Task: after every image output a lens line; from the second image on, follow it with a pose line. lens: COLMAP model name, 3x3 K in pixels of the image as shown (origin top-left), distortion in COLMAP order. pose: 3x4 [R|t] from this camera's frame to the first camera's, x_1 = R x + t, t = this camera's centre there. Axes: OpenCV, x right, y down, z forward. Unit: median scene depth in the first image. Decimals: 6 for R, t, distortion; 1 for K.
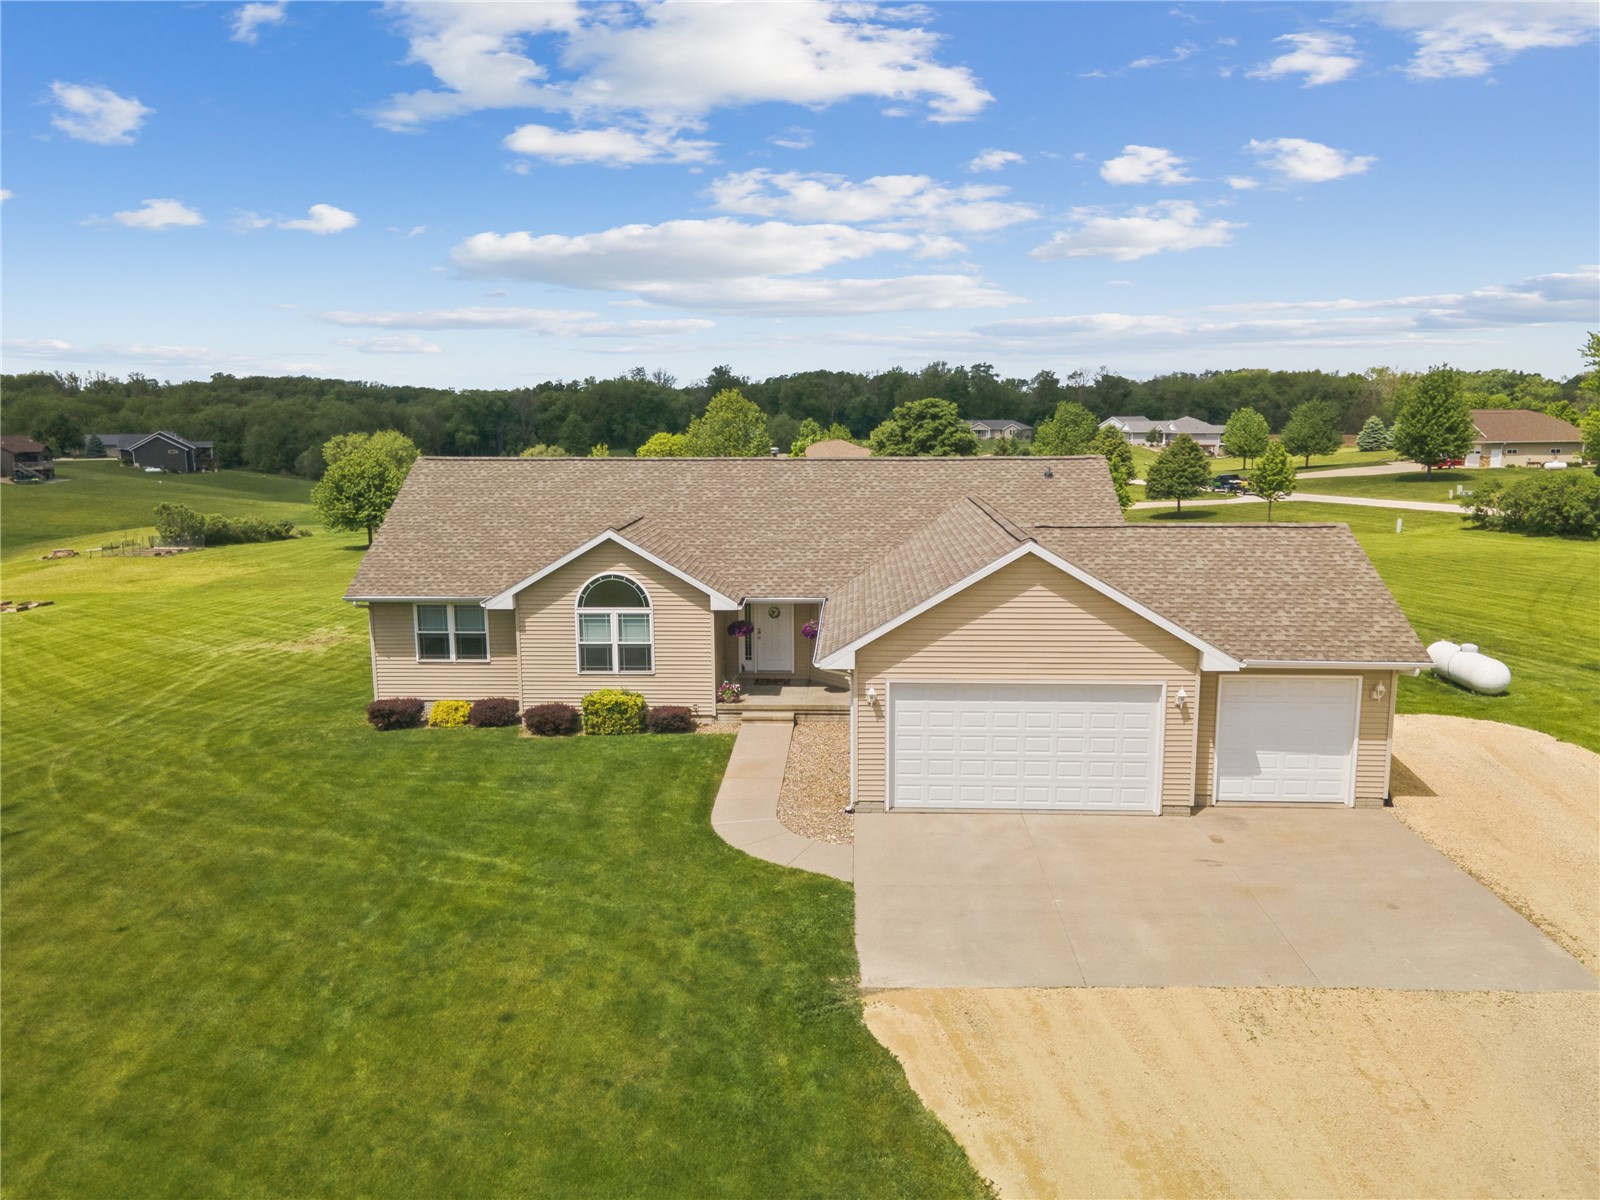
lens RADIAL K [[1171.2, 0, 808.1], [0, 1171.2, 574.7], [0, 0, 1]] dist [0.002876, 0.062117]
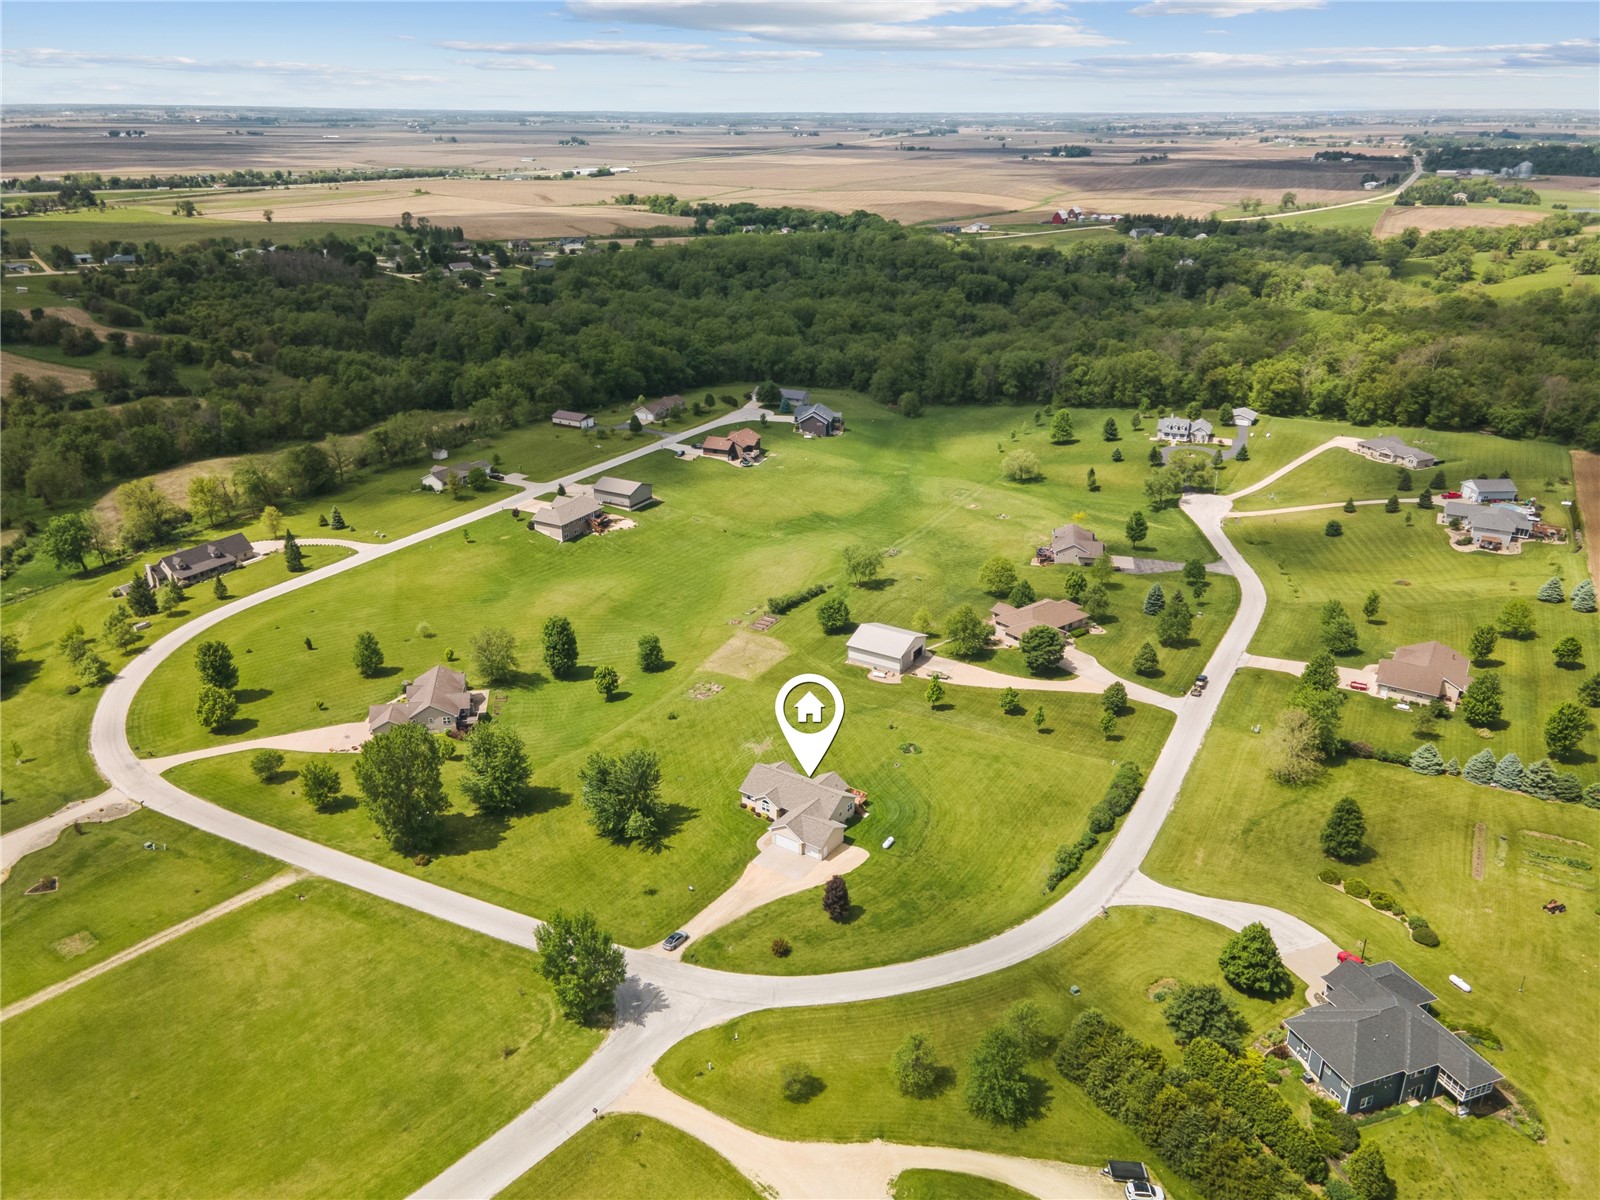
lens RADIAL K [[1195.1, 0, 800.0], [0, 1195.1, 600.0], [0, 0, 1]] dist [0.043351, -0.000952]
pose [[0.841298, 0.212681, -0.496976, 0.886511], [-0.079695, 0.958104, 0.275110, -0.835814], [0.534665, -0.191843, 0.823001, -1.236894]]
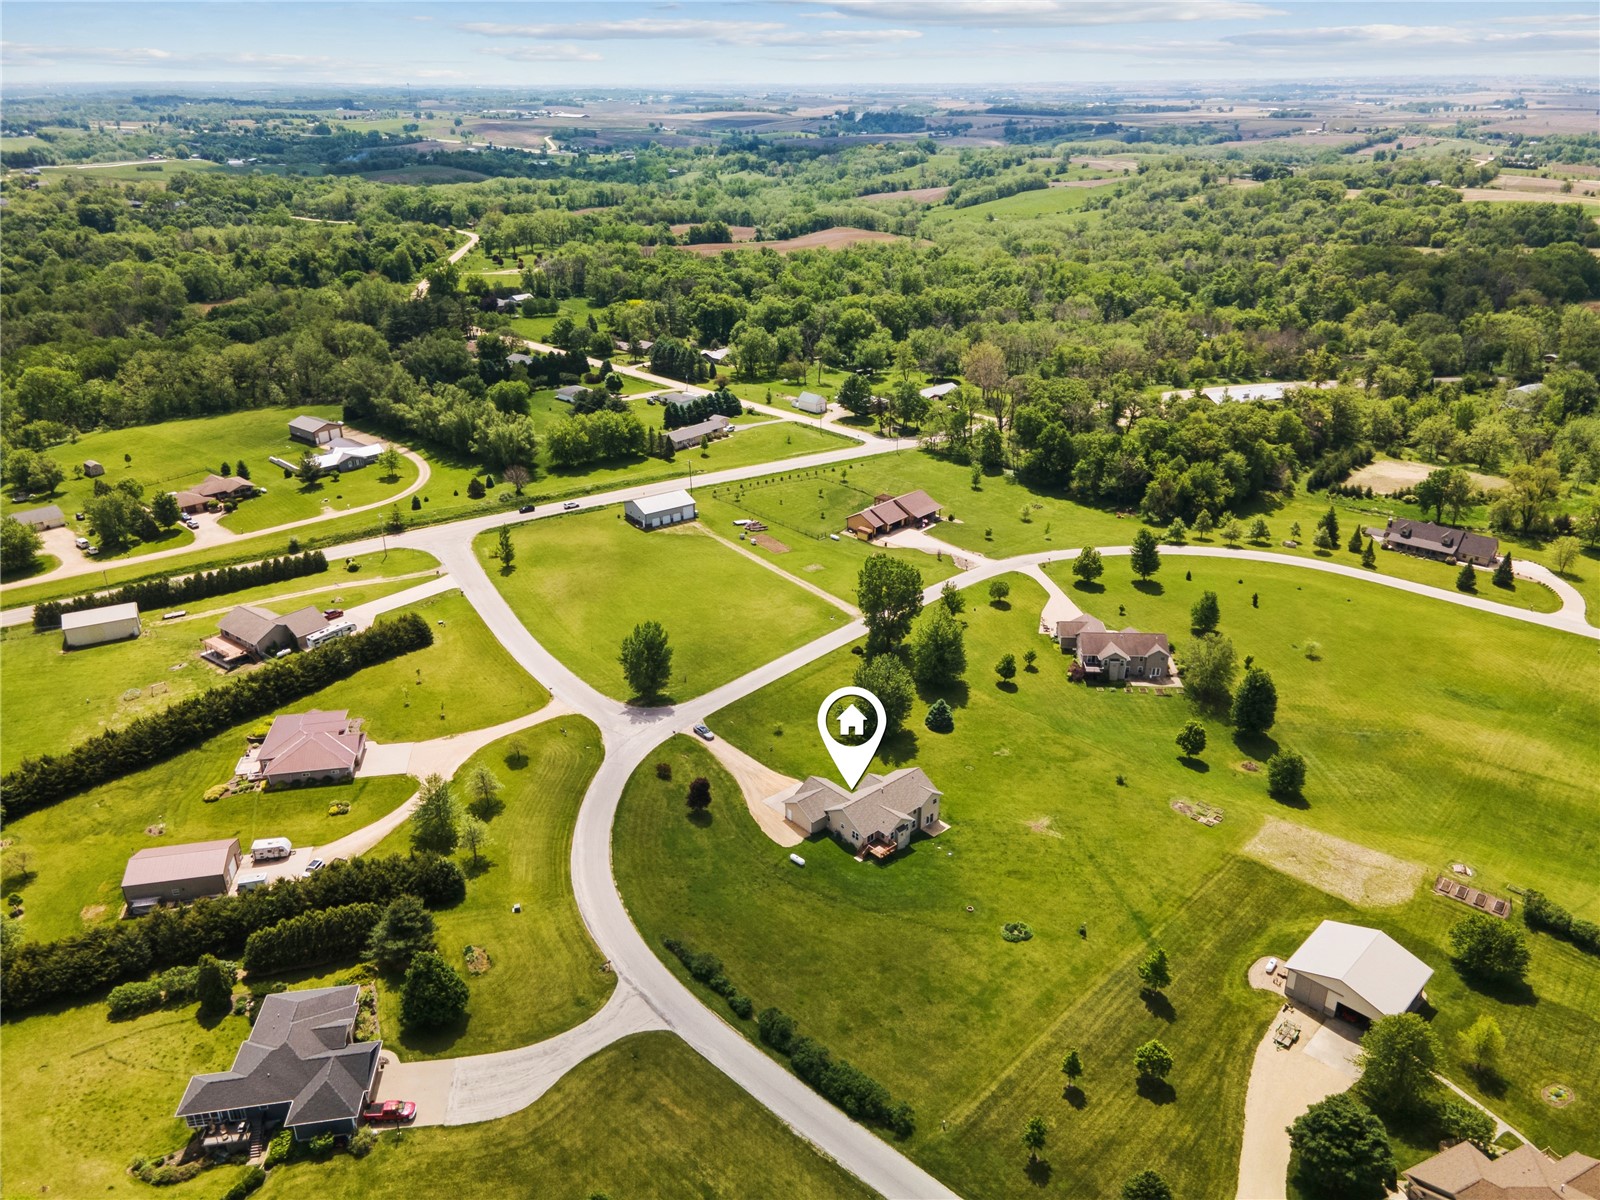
lens RADIAL K [[1195.1, 0, 800.0], [0, 1195.1, 600.0], [0, 0, 1]] dist [0.043351, -0.000952]
pose [[-0.718519, 0.295112, -0.629794, 1.161848], [-0.094293, 0.855823, 0.508602, -1.209183], [0.689086, 0.424825, -0.587098, 1.172624]]
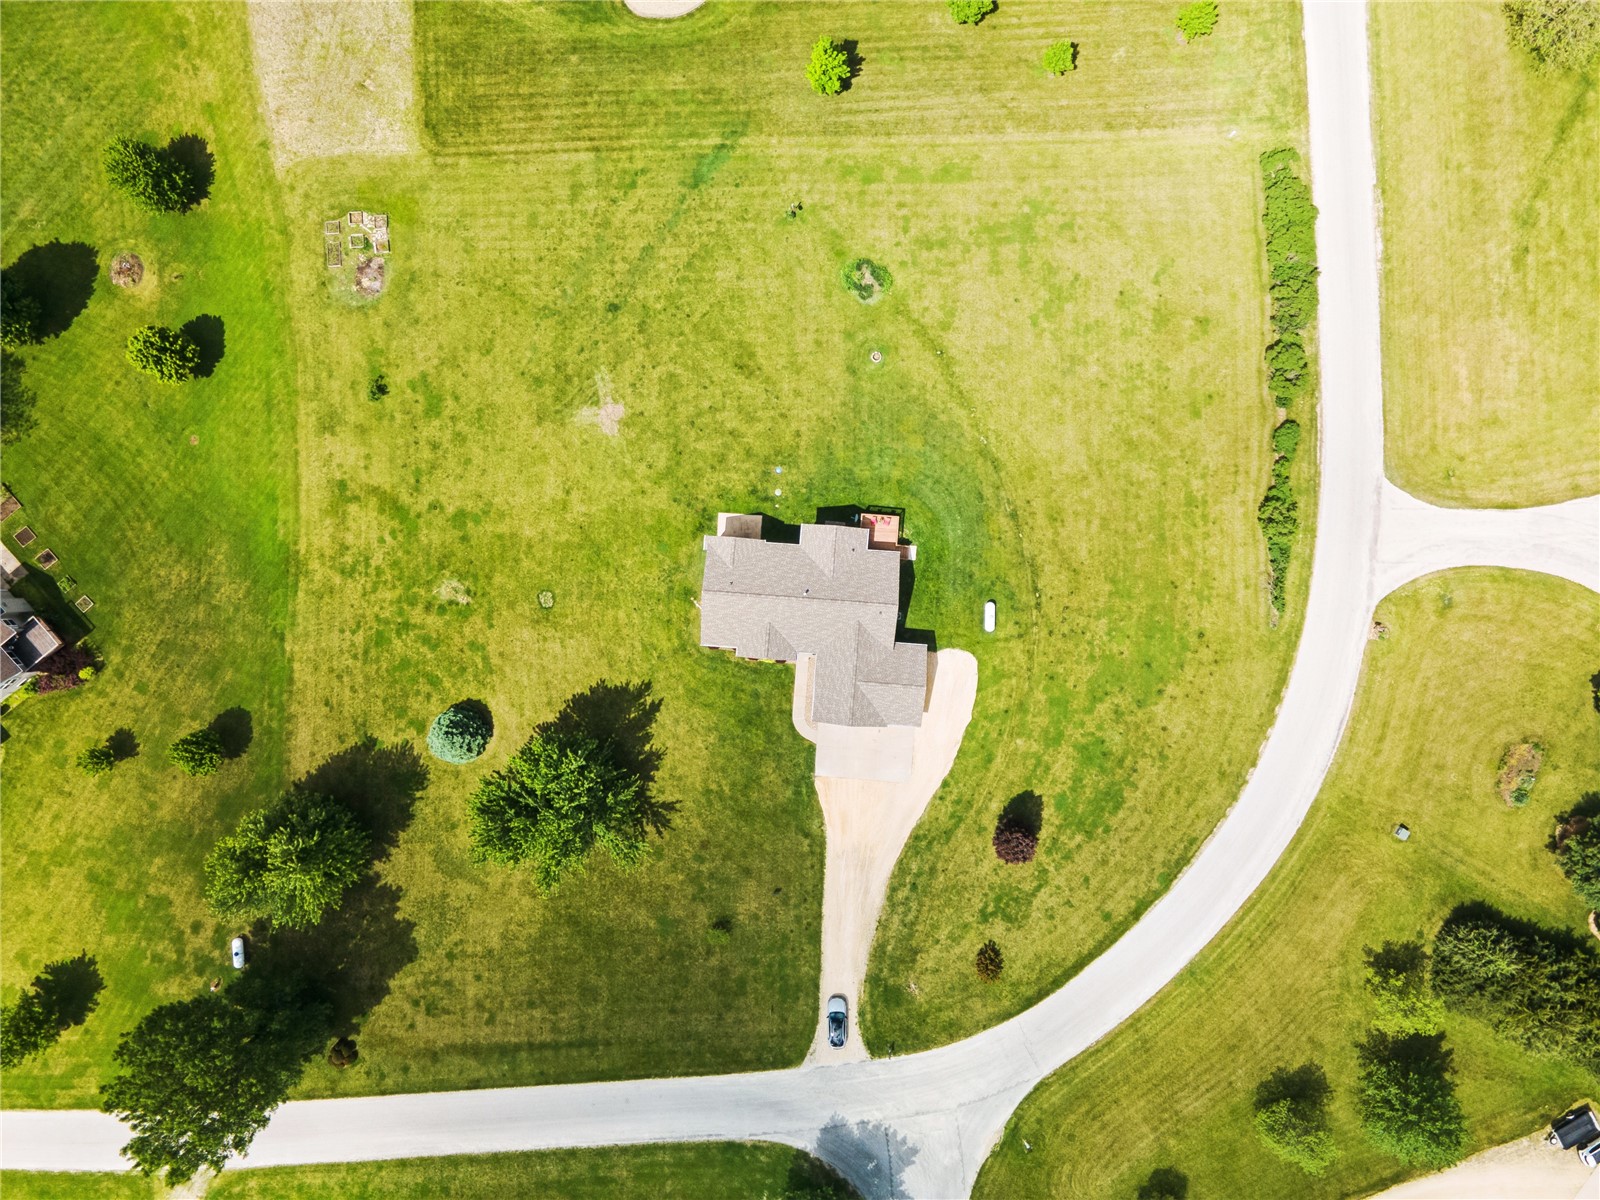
lens RADIAL K [[1195.1, 0, 800.0], [0, 1195.1, 600.0], [0, 0, 1]] dist [0.043351, -0.000952]
pose [[0.999277, 0.037343, -0.007115, -0.006117], [0.001535, 0.147383, 0.989078, -1.058667], [0.037984, -0.988374, 0.147219, 0.138875]]
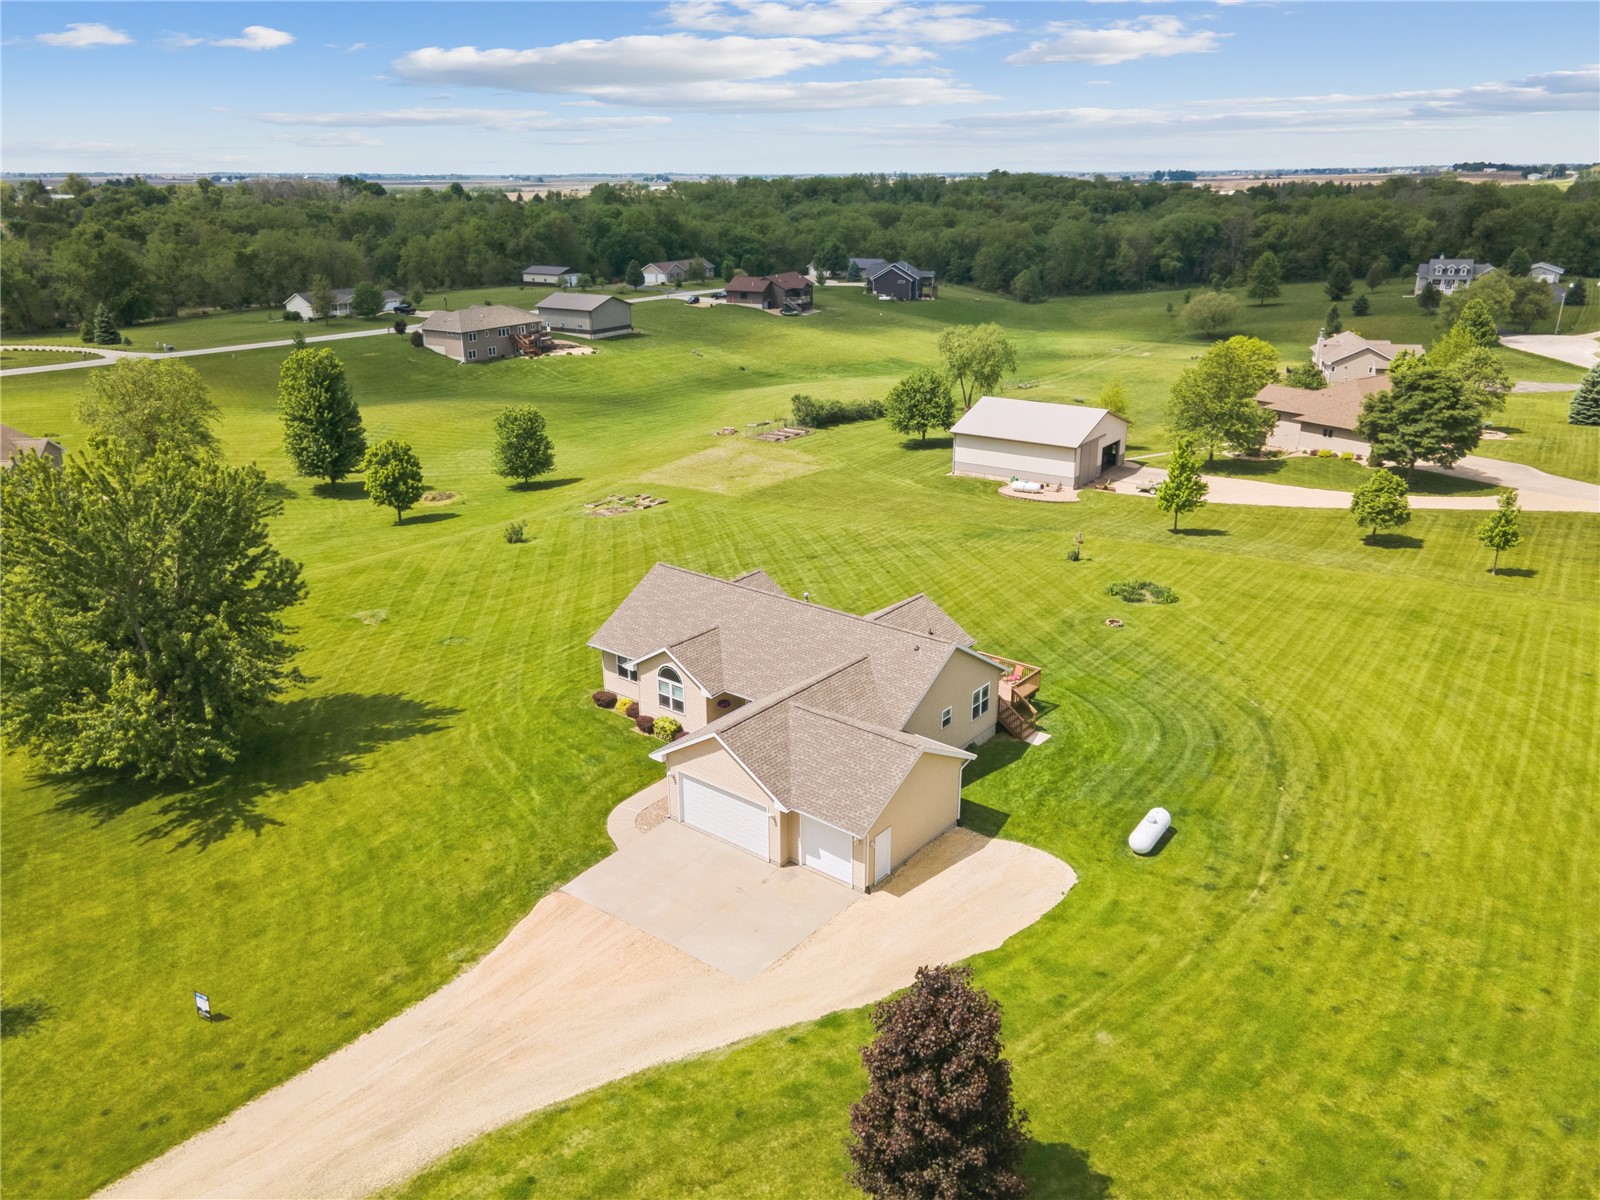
lens RADIAL K [[1200.6, 0, 800.6], [0, 1200.6, 550.6], [0, 0, 1]] dist [0.038625, 0.005825]
pose [[0.801307, 0.179075, -0.570824, 0.293004], [-0.083520, 0.978291, 0.189661, -0.152347], [0.592395, -0.104301, 0.798867, -0.132699]]
